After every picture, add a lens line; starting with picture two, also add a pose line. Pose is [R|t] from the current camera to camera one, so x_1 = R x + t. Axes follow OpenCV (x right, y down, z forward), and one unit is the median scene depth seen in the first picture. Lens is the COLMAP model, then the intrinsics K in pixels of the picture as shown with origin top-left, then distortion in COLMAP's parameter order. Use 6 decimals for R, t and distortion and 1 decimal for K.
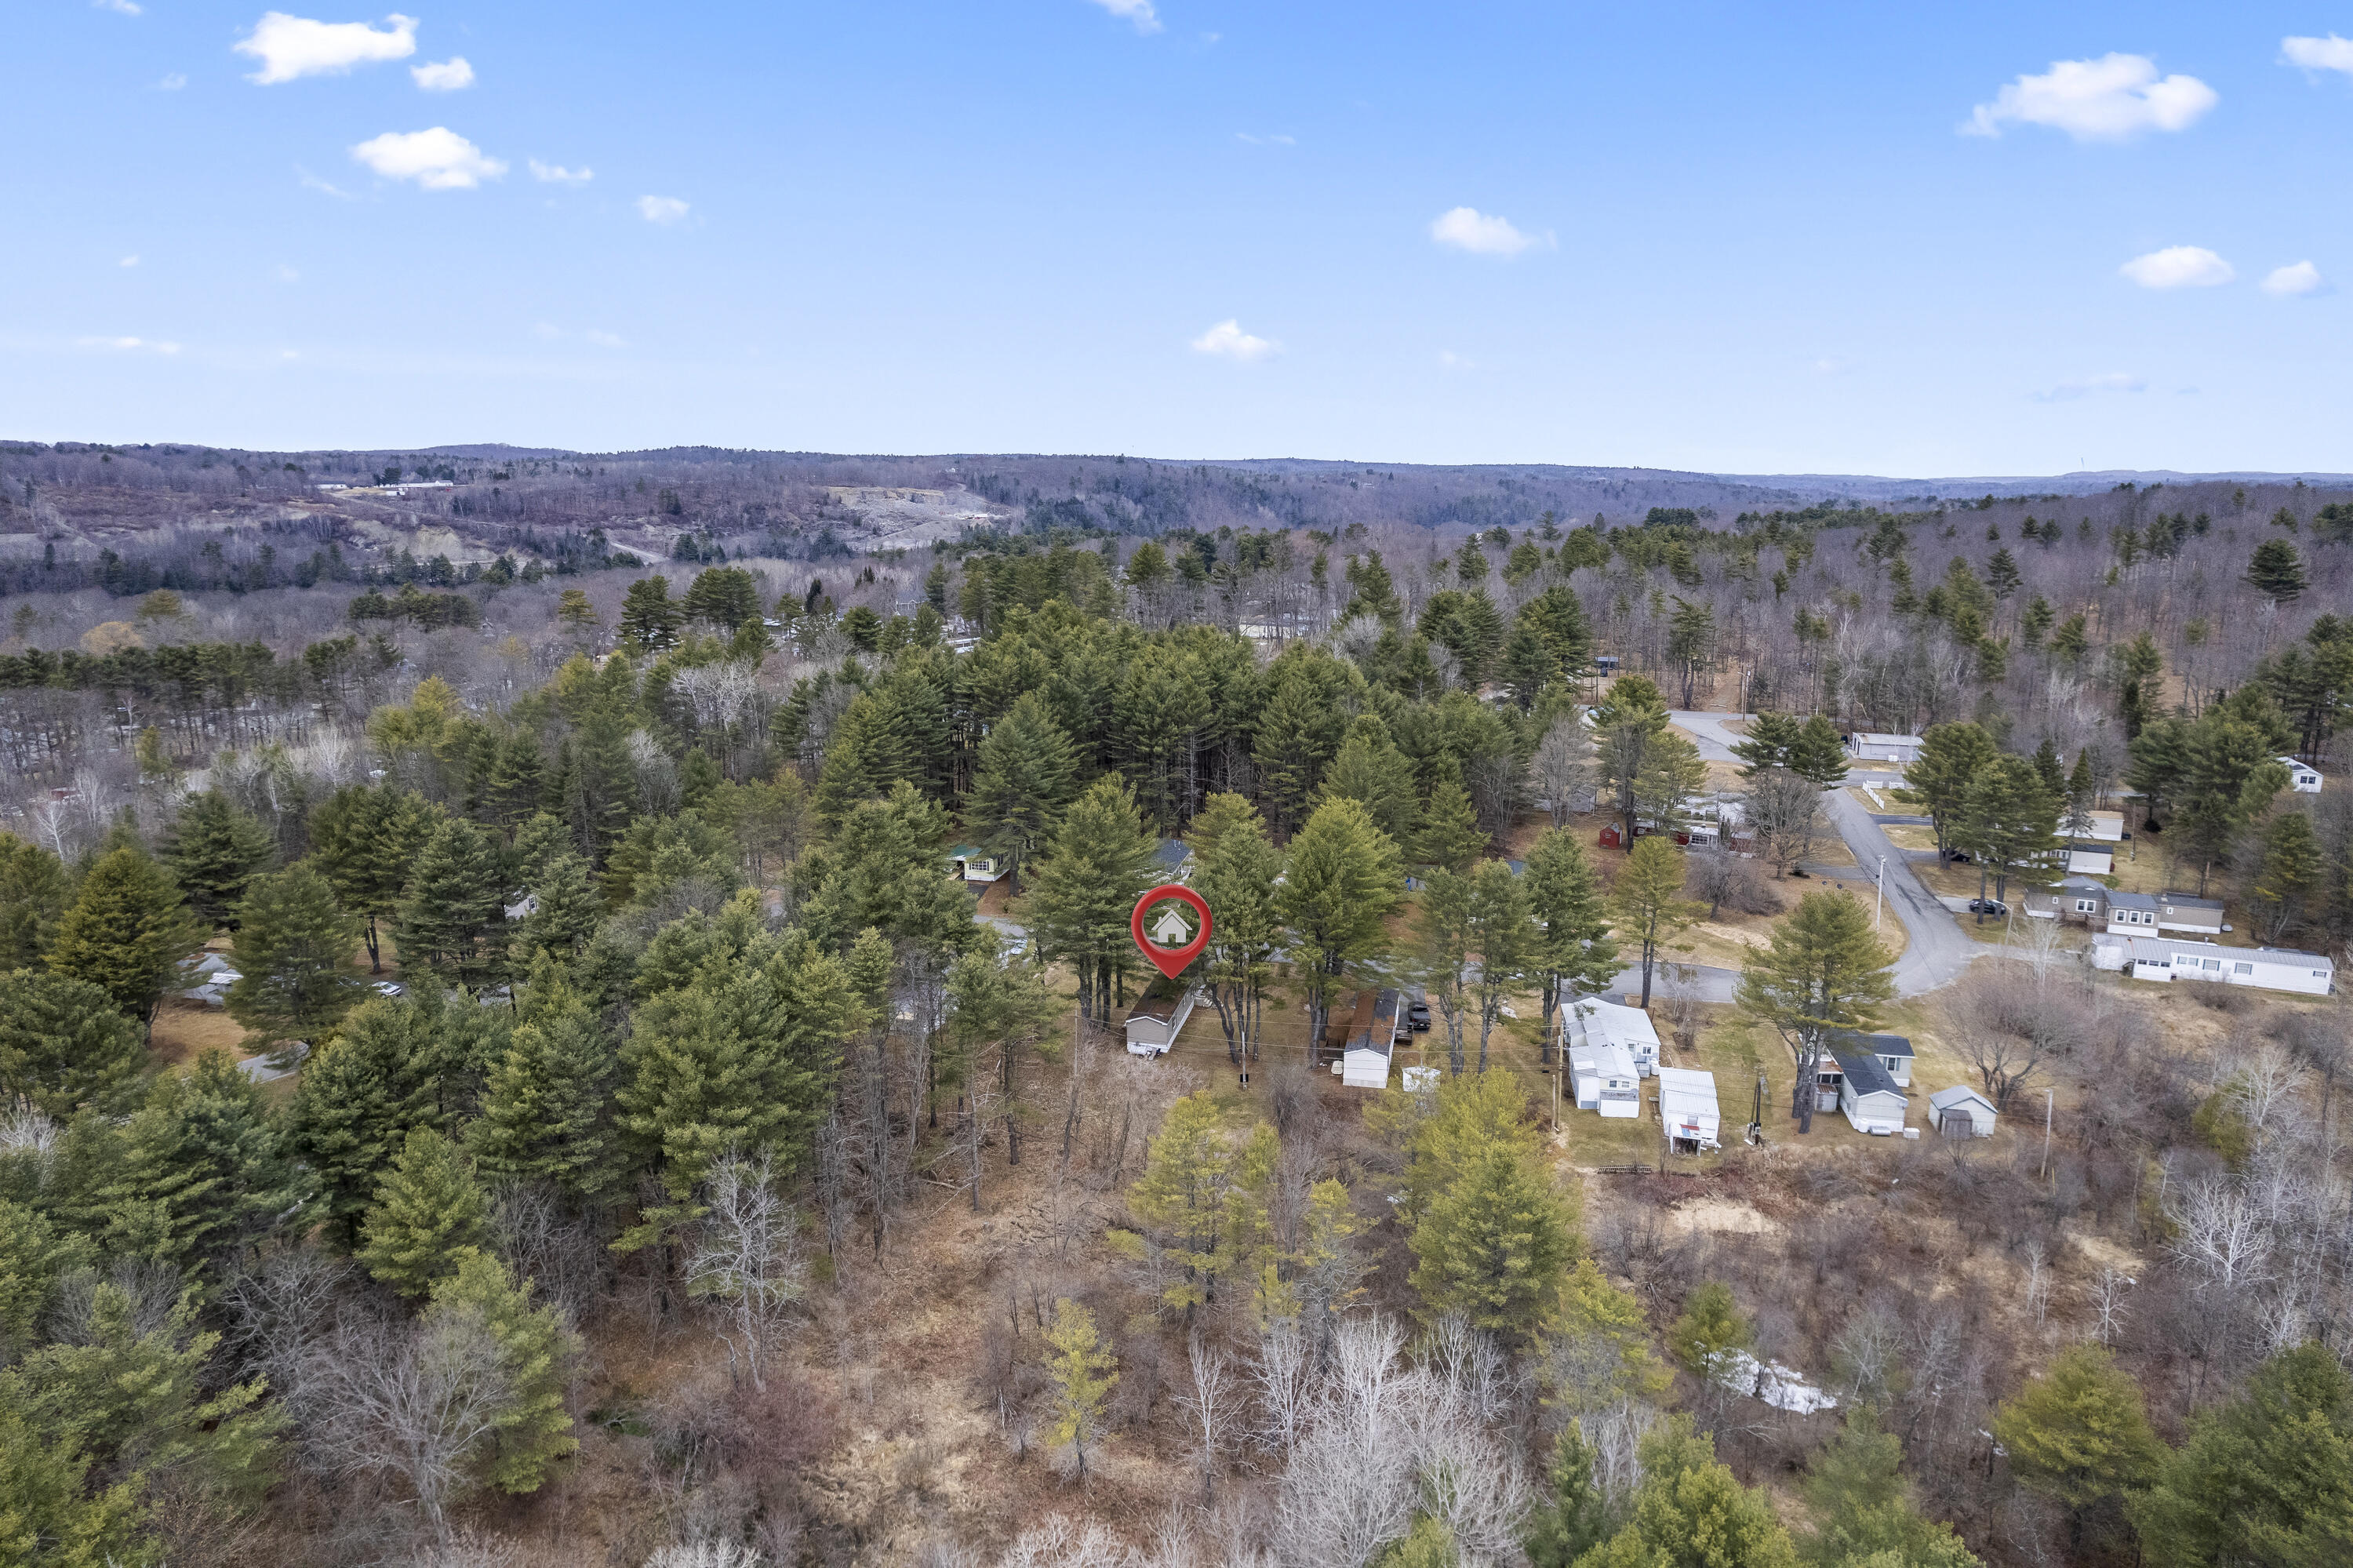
lens RADIAL K [[1527.8, 0, 1176.5], [0, 1527.8, 784.0], [0, 0, 1]] dist [-0.056151, -0.000965]
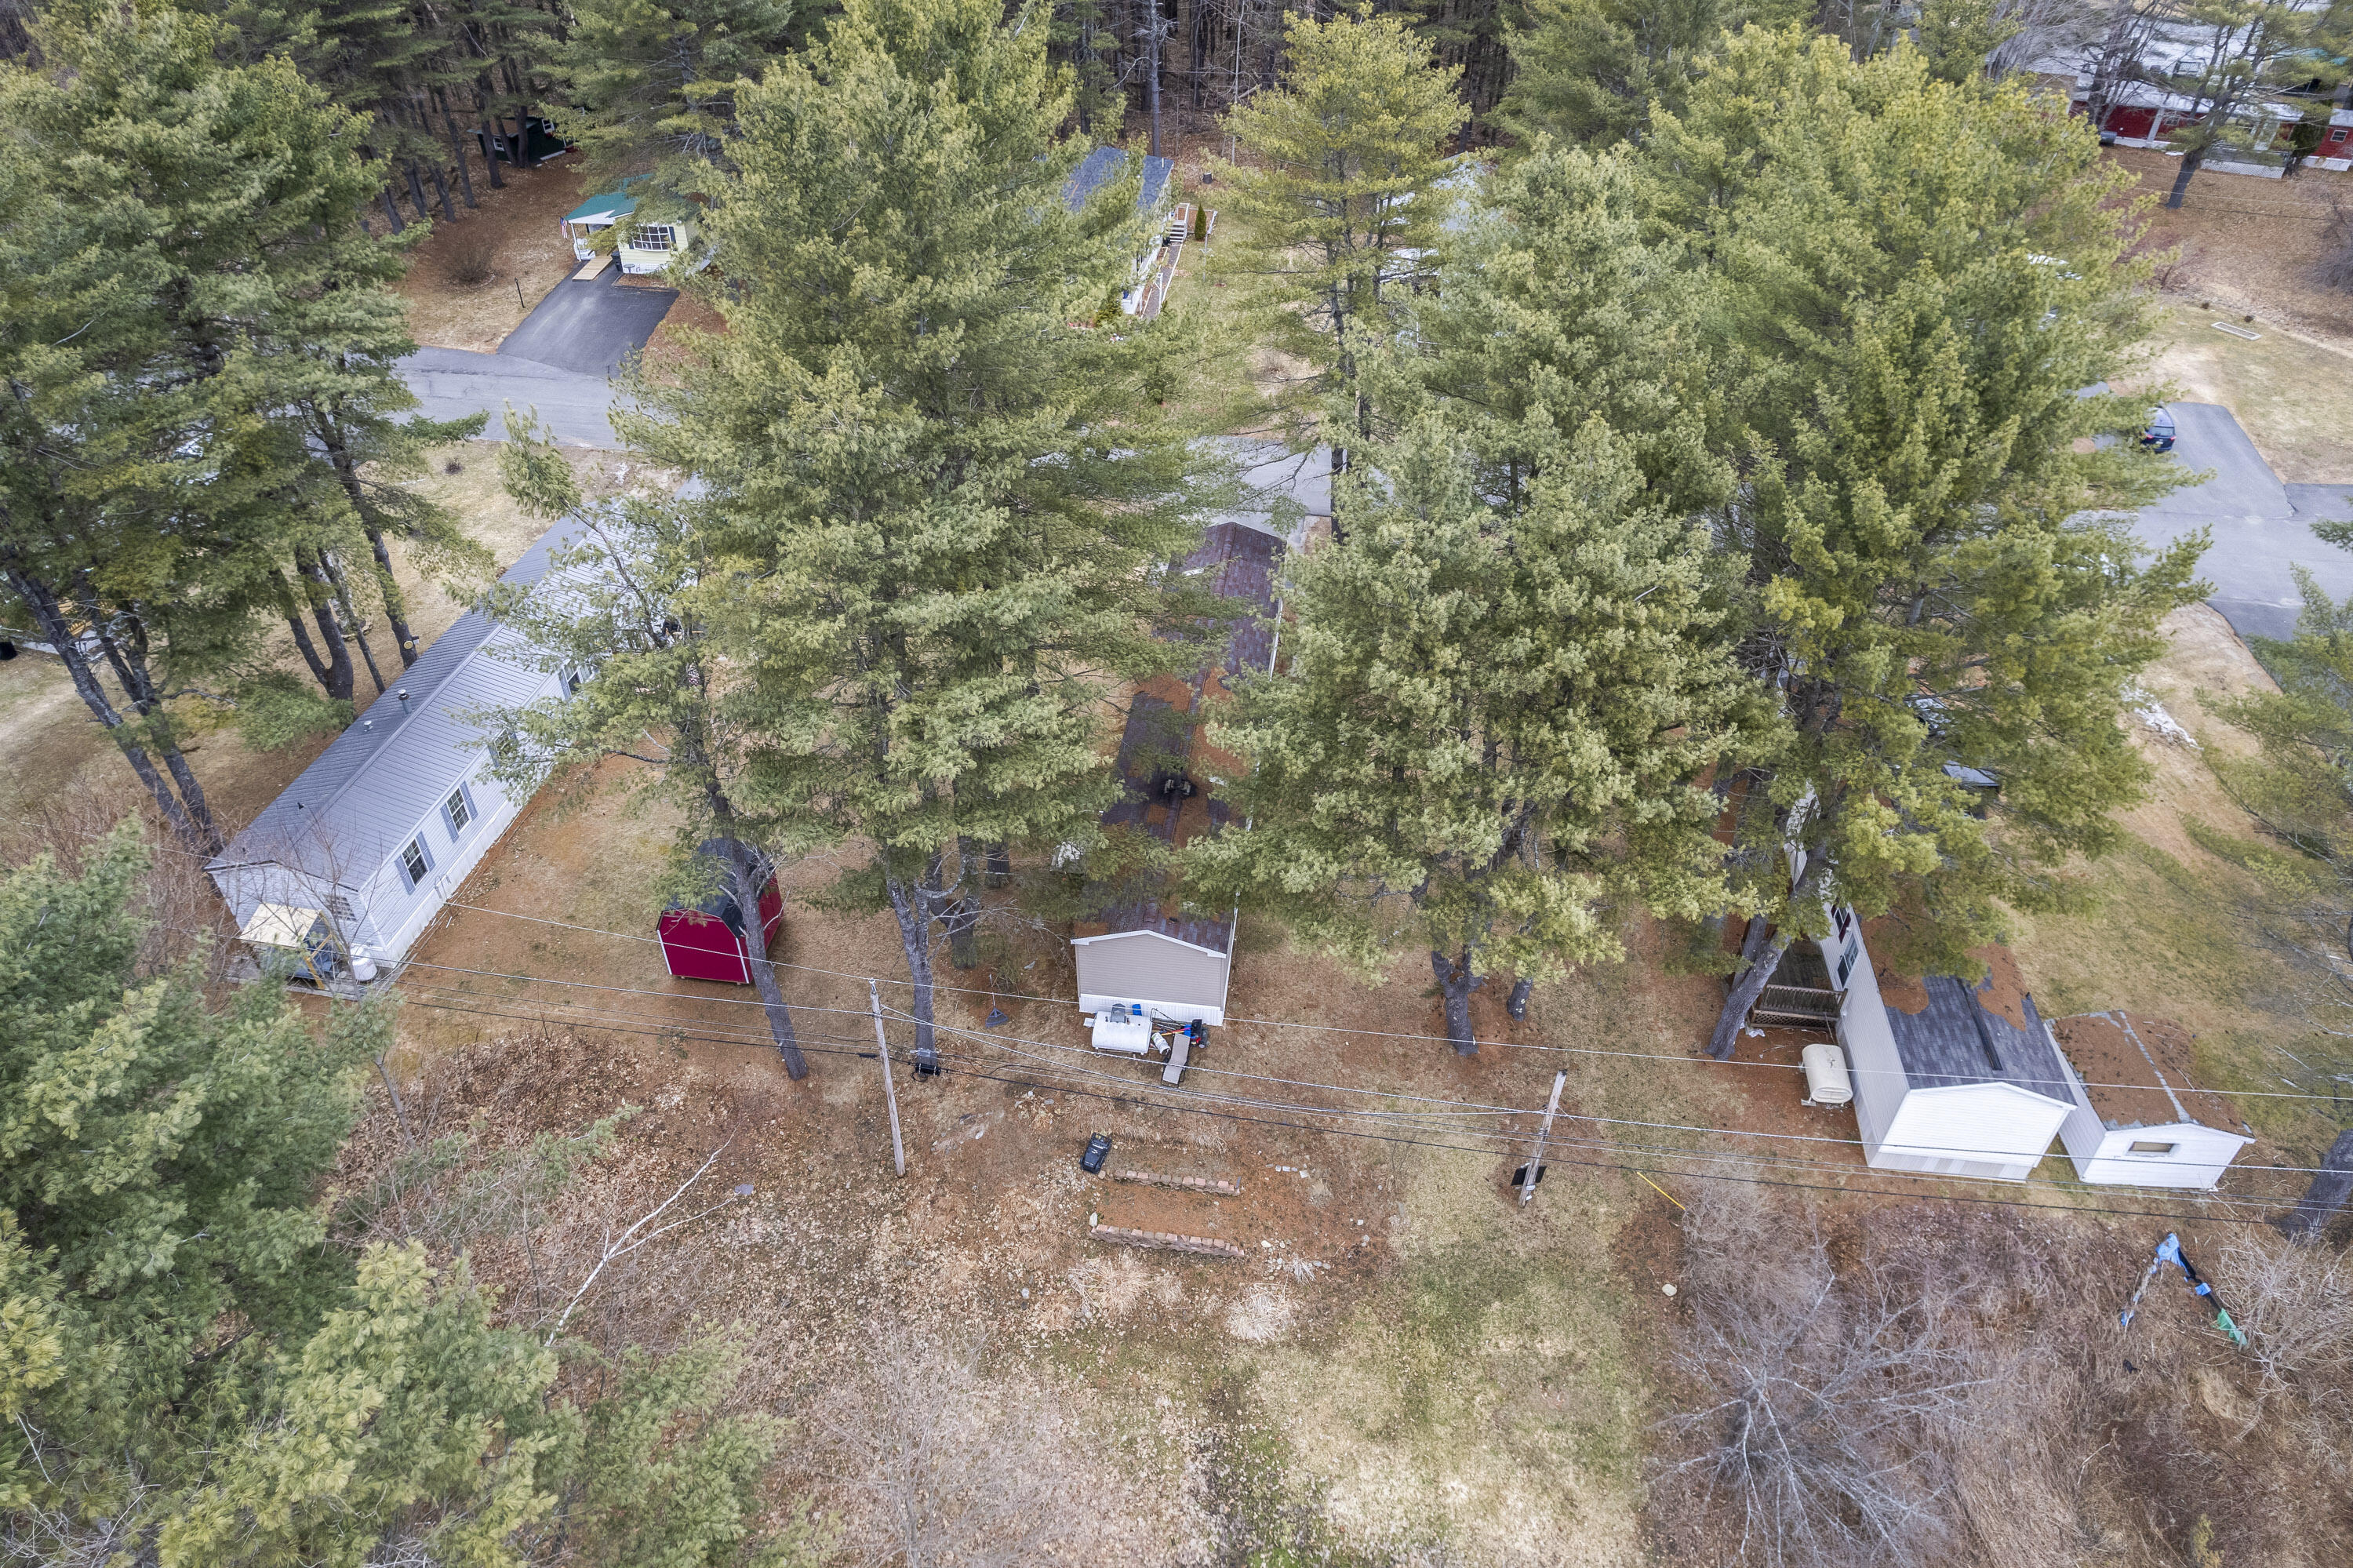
lens RADIAL K [[1527.8, 0, 1176.5], [0, 1527.8, 784.0], [0, 0, 1]] dist [-0.056151, -0.000965]
pose [[0.996780, -0.046740, 0.065157, -0.030852], [0.012799, 0.894878, 0.446127, 0.009732], [-0.079160, -0.443857, 0.892594, 0.780815]]
